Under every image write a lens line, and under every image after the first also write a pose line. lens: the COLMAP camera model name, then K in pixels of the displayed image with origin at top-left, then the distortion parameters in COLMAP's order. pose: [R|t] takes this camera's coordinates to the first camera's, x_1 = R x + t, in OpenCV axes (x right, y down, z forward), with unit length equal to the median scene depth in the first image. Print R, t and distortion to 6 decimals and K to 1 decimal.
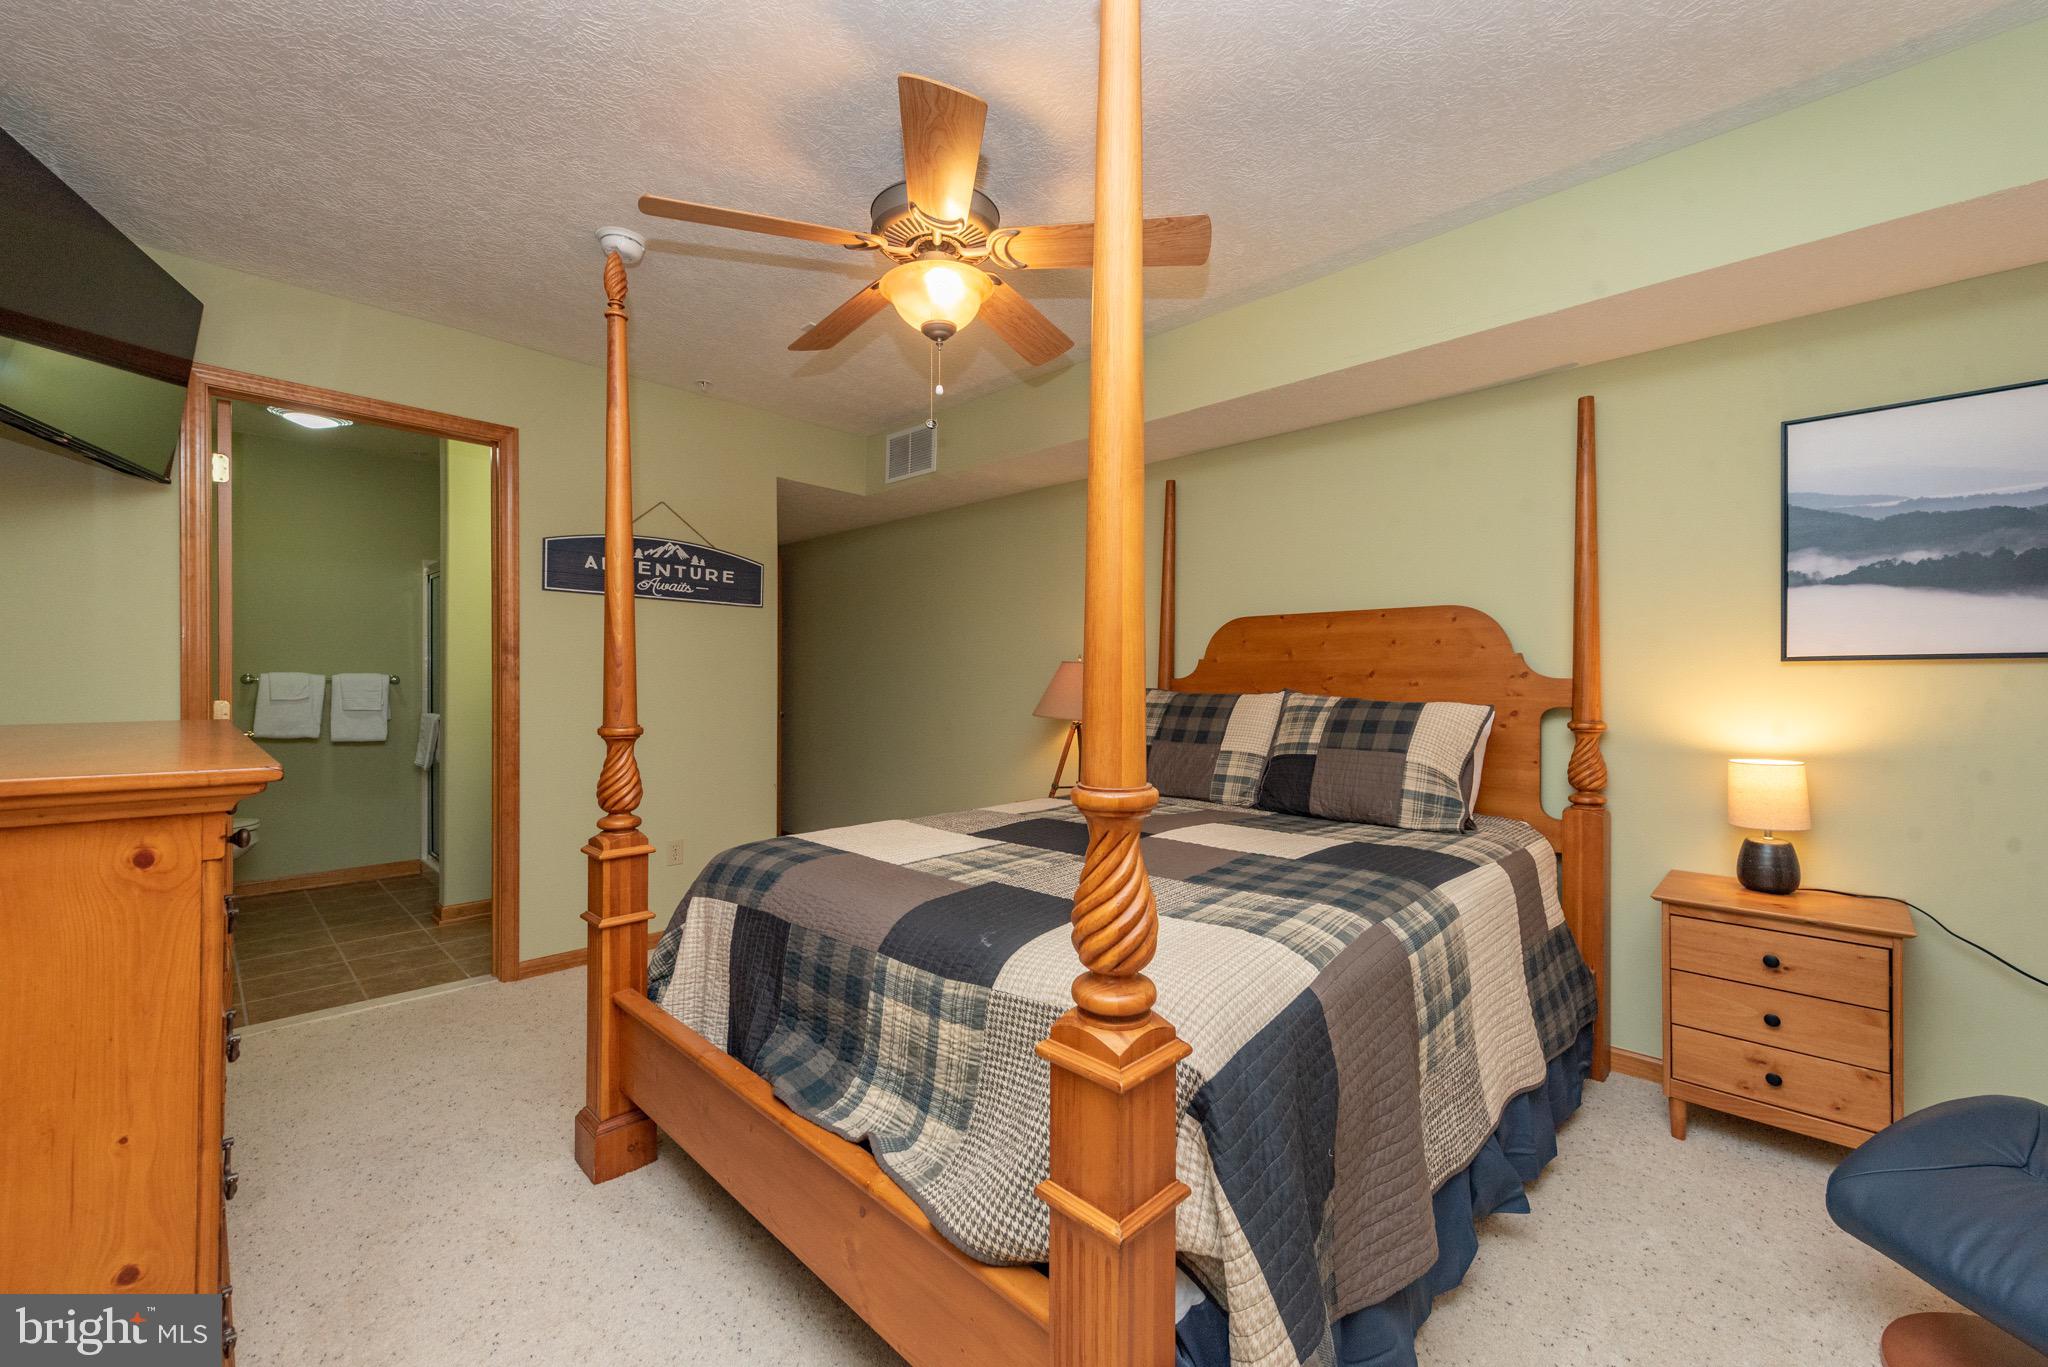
lens RADIAL K [[810.7, 0, 1026.0], [0, 810.7, 675.4], [0, 0, 1]] dist [0.003033, 0.000211]
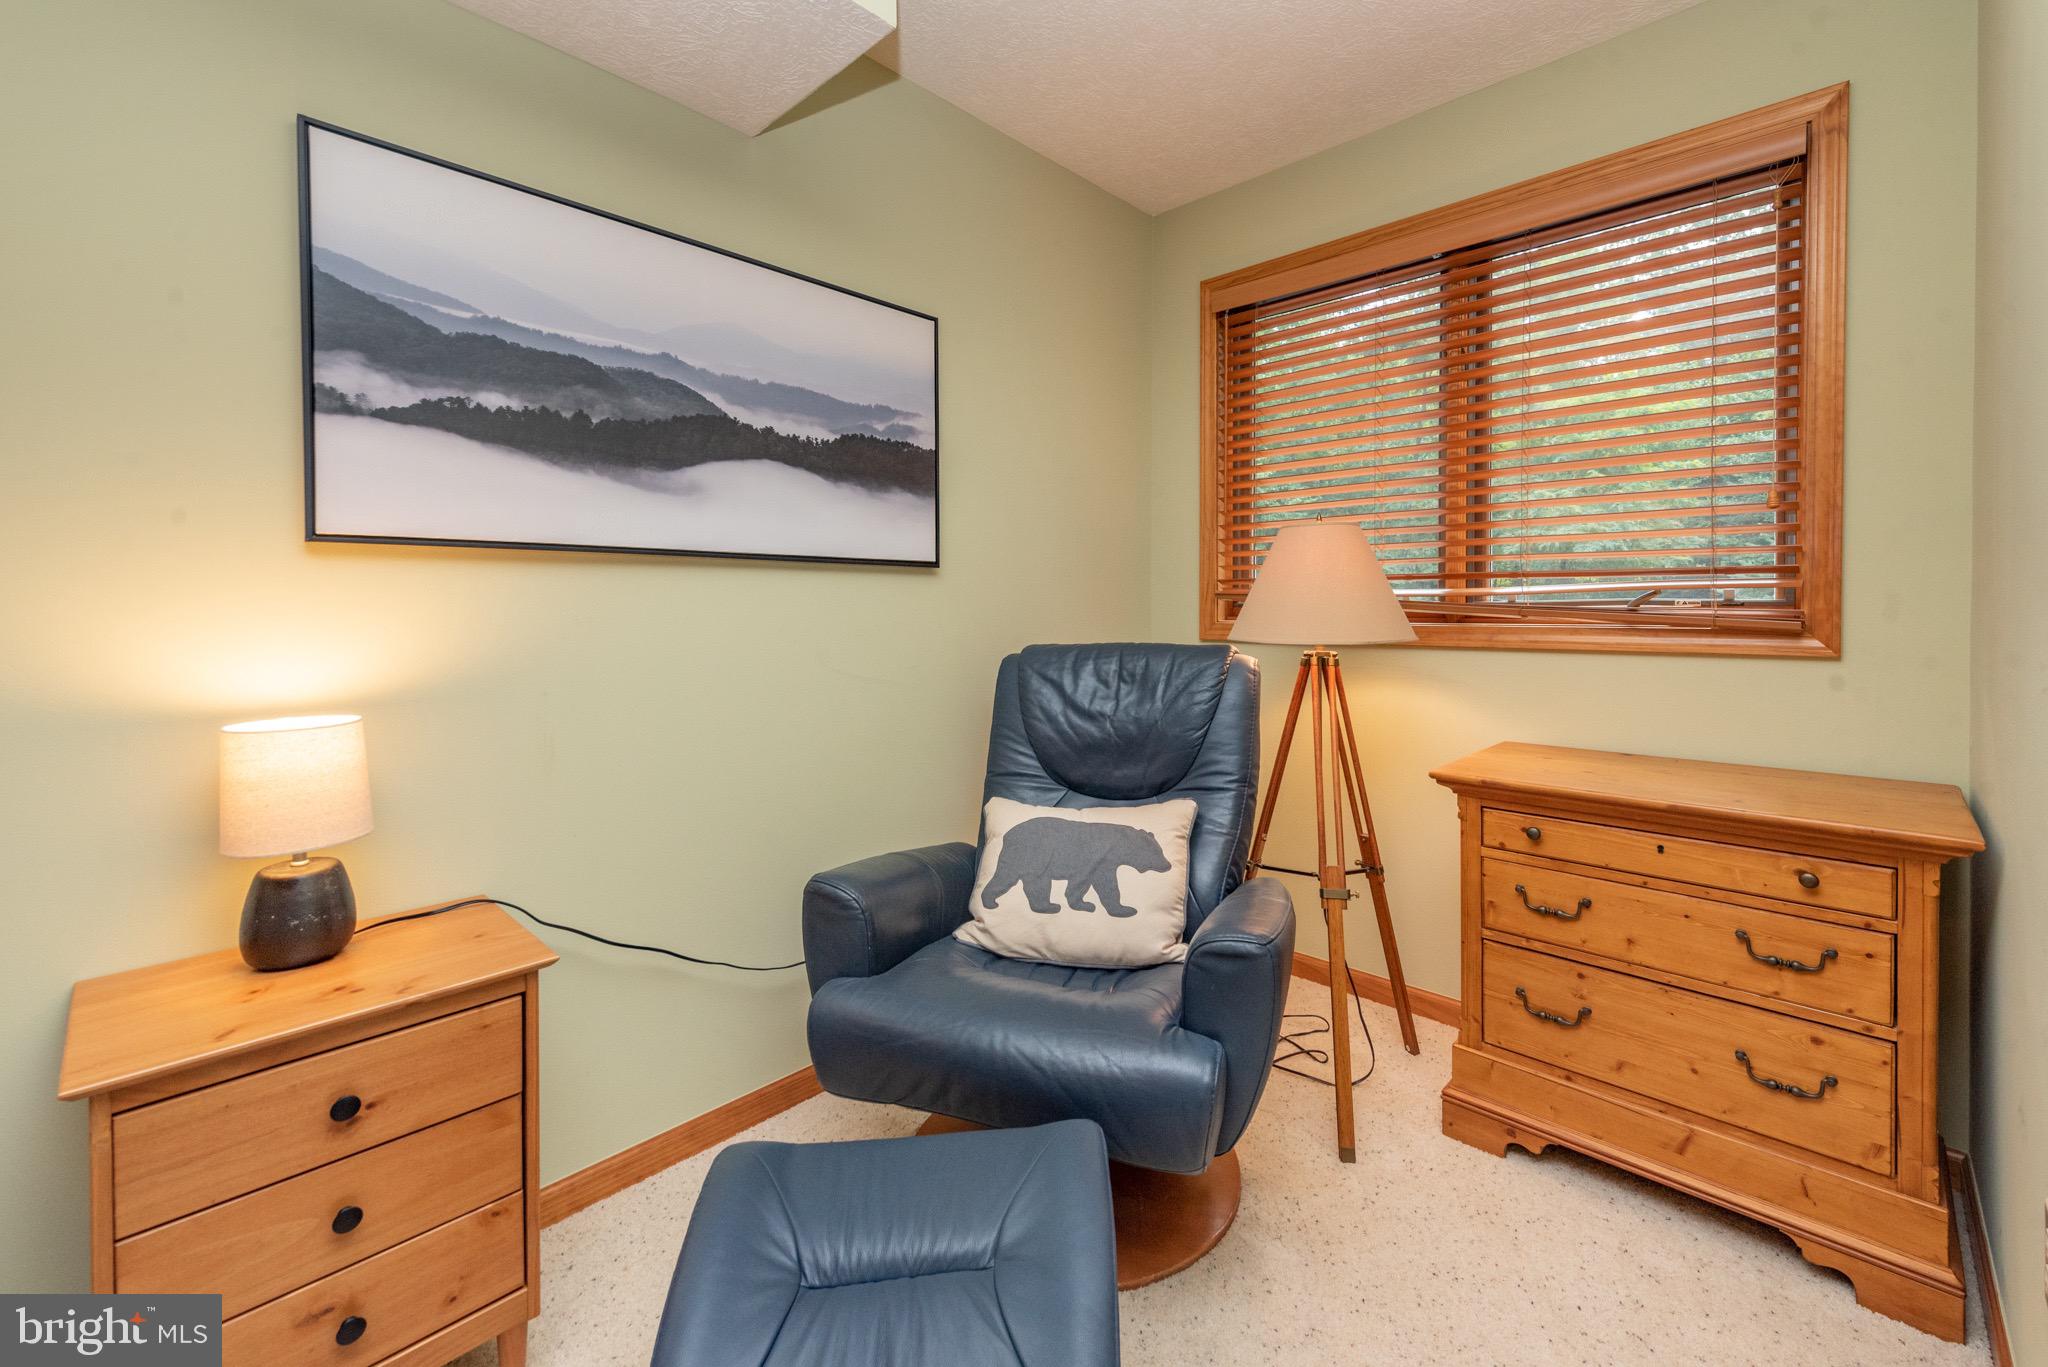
lens RADIAL K [[831.8, 0, 1064.4], [0, 831.8, 622.3], [0, 0, 1]] dist [-0.001091, -0.000152]
pose [[-0.038472, -0.018265, 0.999093, 0.340485], [-0.003082, 0.999830, 0.018160, 0.028051], [-0.999255, -0.002381, -0.038522, 0.509890]]
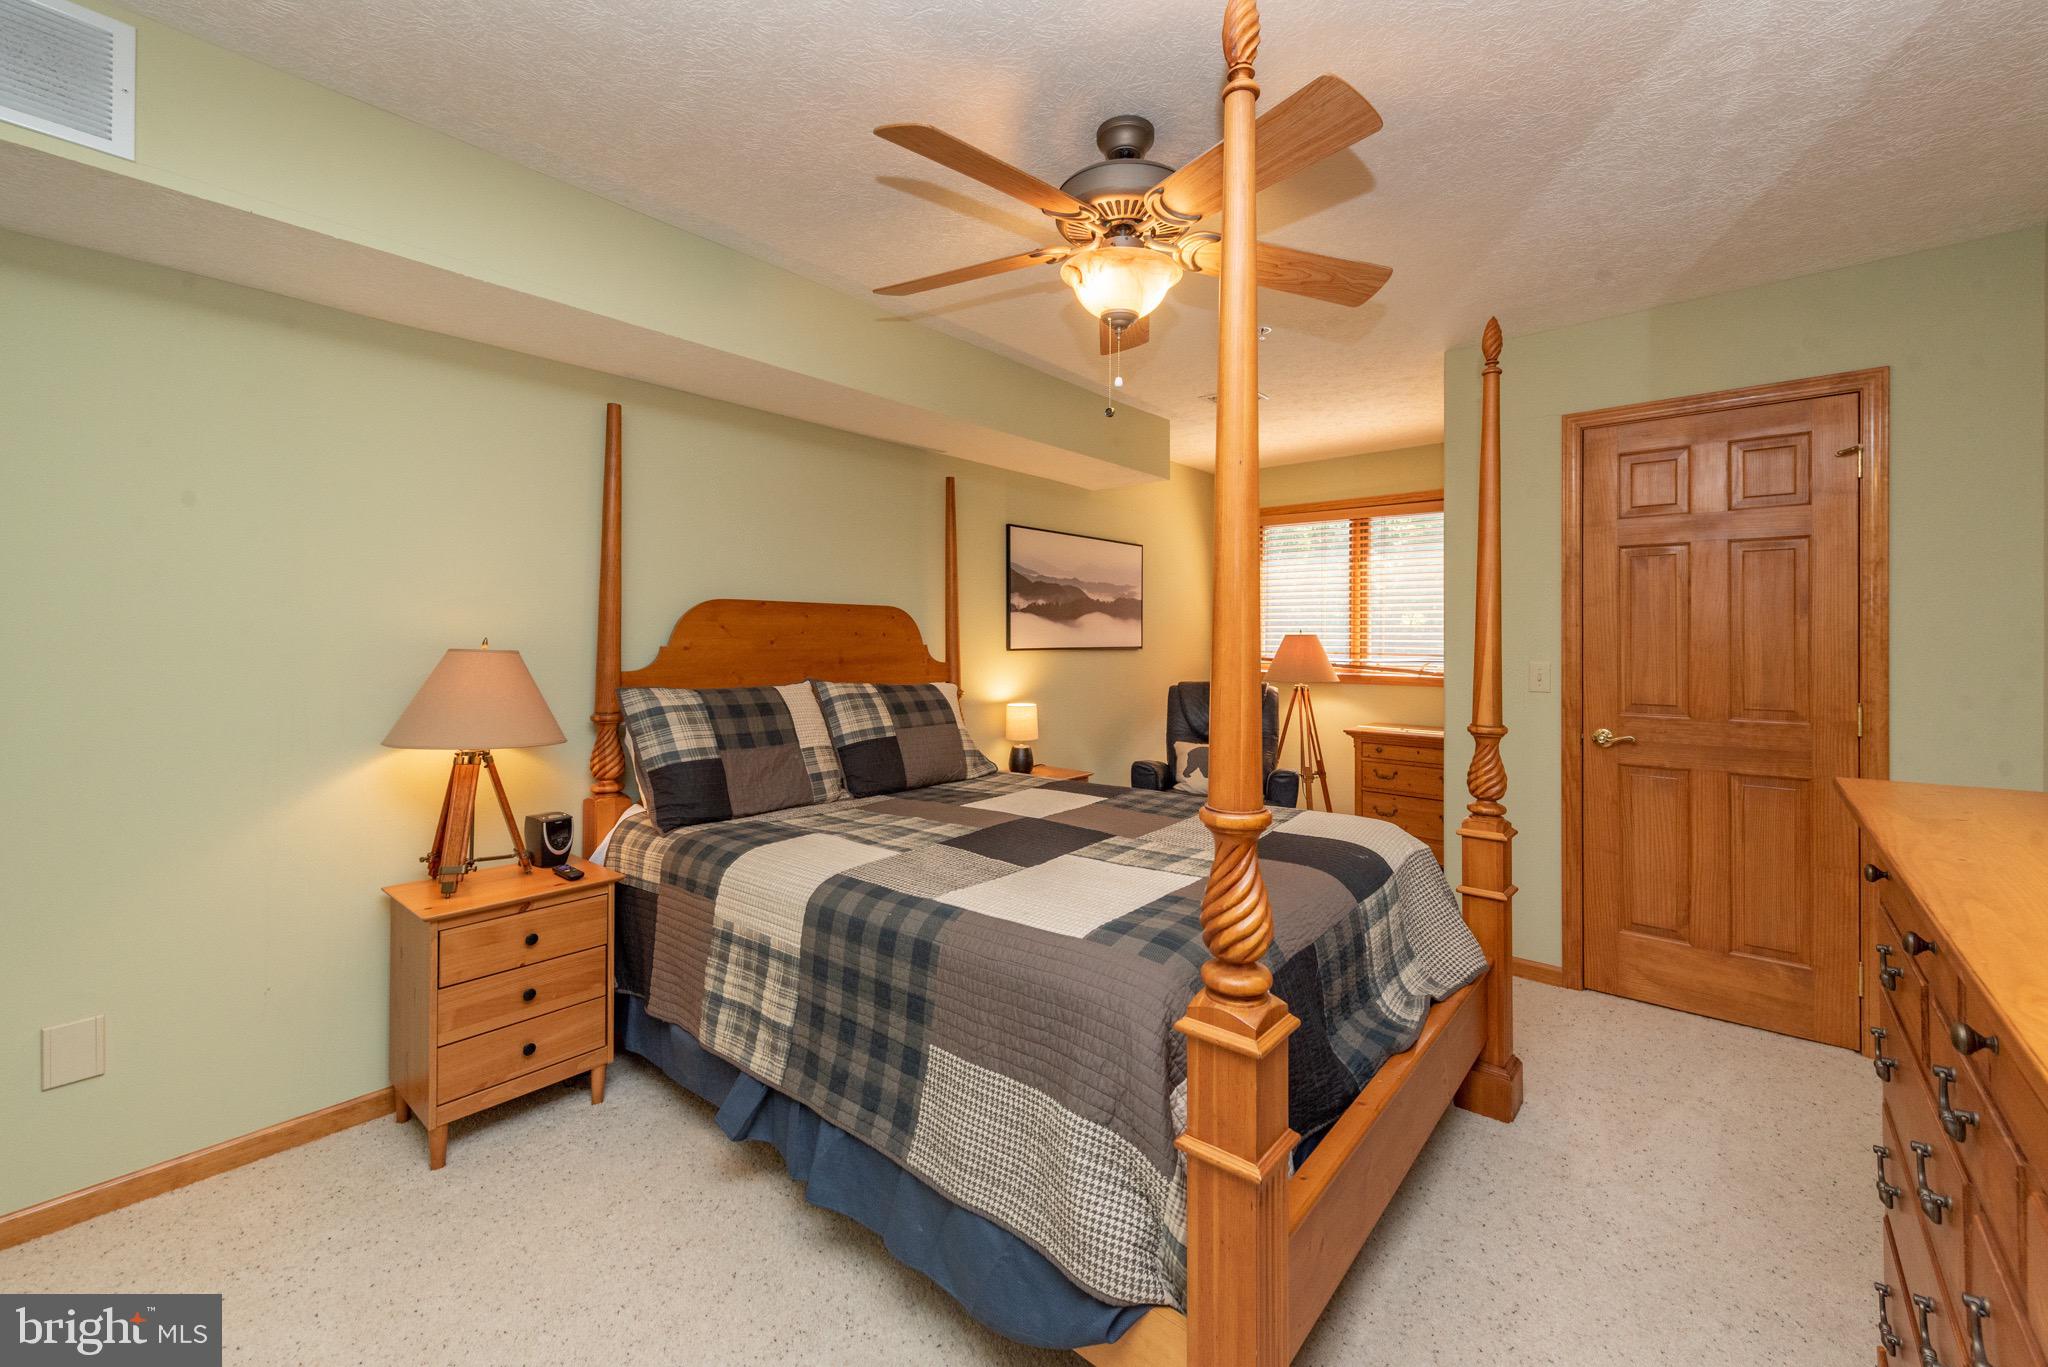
lens RADIAL K [[835.0, 0, 1044.7], [0, 835.0, 641.6], [0, 0, 1]] dist [0.000003, -0.000148]
pose [[-0.089215, -0.007262, 0.995986, -1.021823], [-0.010562, 0.999924, 0.006345, -0.053985], [-0.995956, -0.009953, -0.089285, 1.121518]]
